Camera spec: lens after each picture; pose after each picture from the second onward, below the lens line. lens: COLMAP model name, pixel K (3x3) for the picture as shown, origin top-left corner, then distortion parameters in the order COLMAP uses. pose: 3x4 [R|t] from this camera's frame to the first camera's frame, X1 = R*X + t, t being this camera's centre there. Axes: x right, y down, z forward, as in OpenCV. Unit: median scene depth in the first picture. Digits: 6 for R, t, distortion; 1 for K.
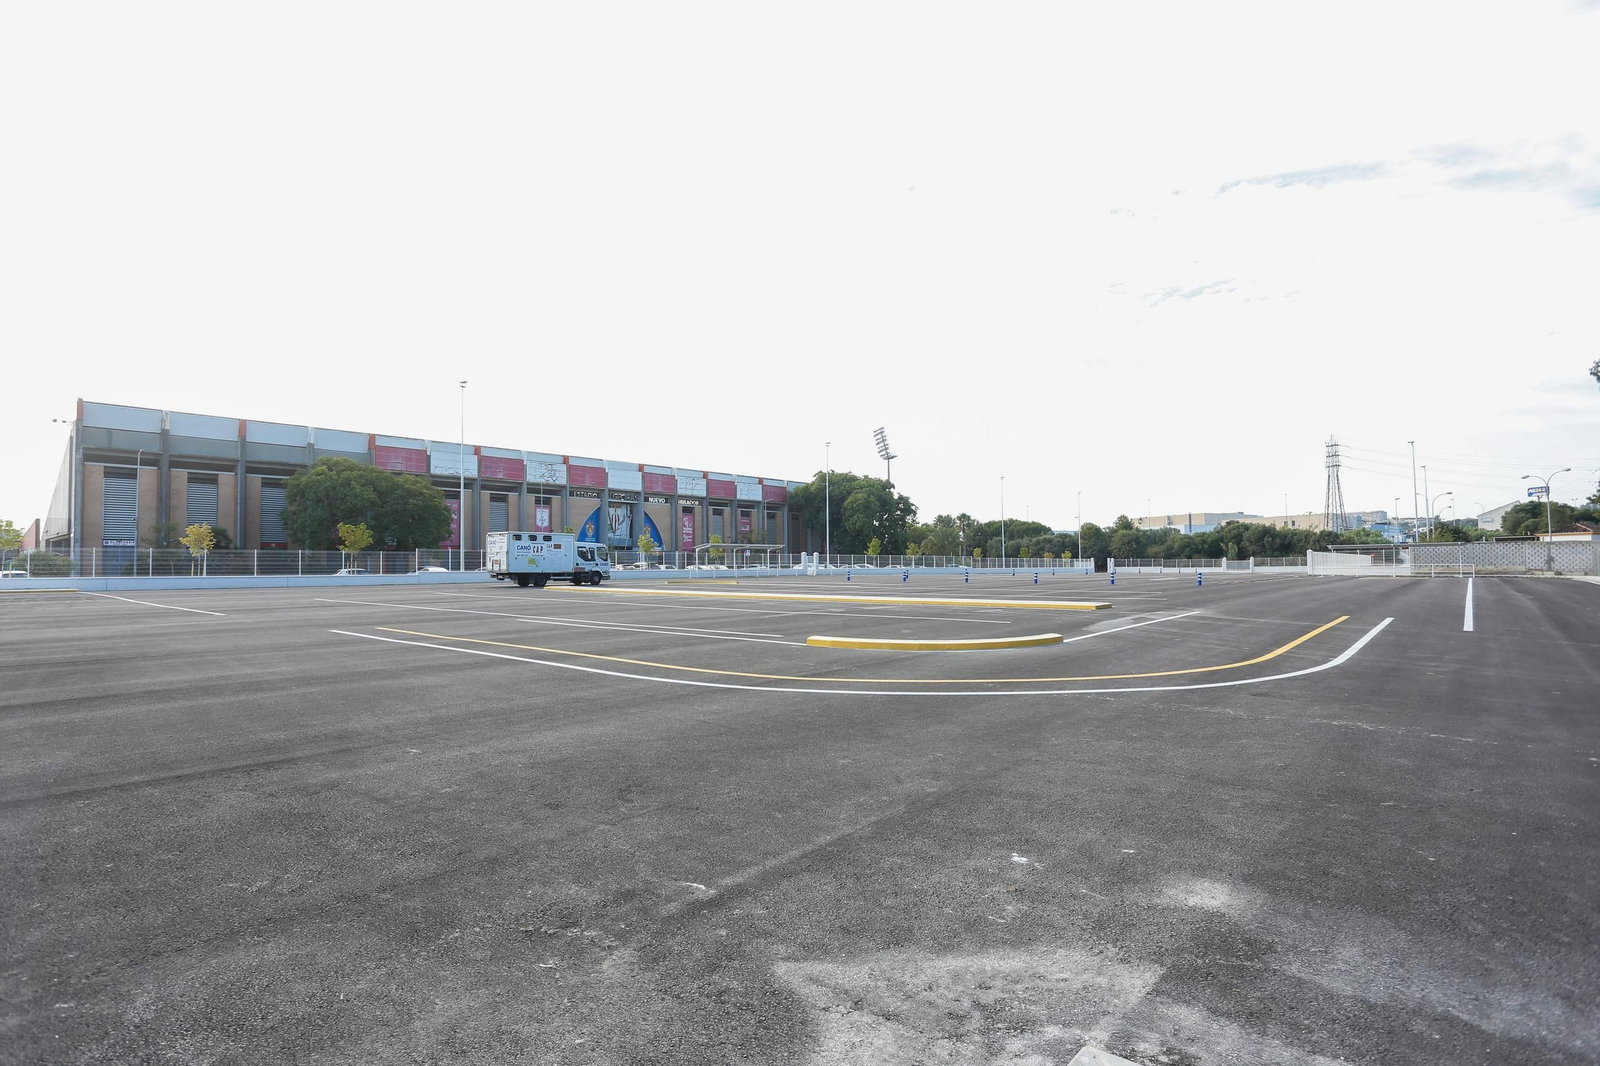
lens RADIAL K [[845.9, 0, 806.5], [0, 845.9, 547.3], [0, 0, 1]] dist [-0.064769, 0.000100]
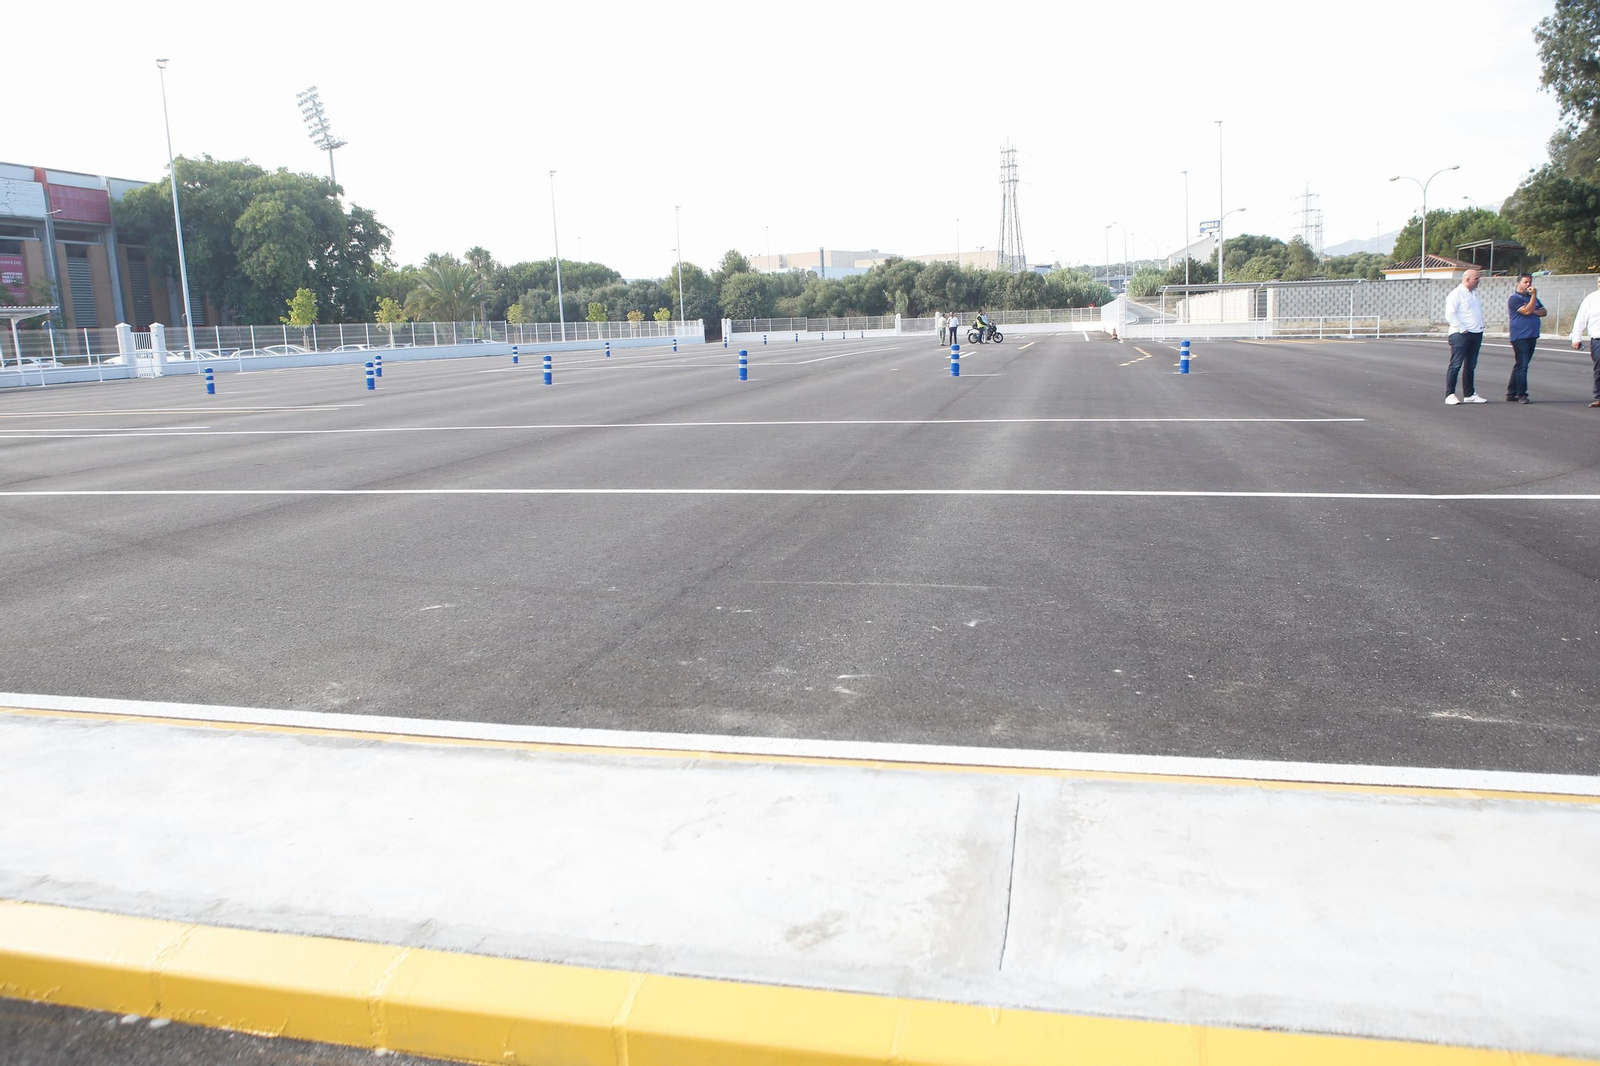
lens RADIAL K [[1165.3, 0, 828.2], [0, 1165.3, 534.2], [0, 0, 1]] dist [-0.109866, 0.058110]
pose [[0.884226, -0.107403, 0.454543, 0.027592], [0.019014, 0.980672, 0.194733, 0.003940], [-0.466672, -0.163545, 0.869178, 0.217846]]
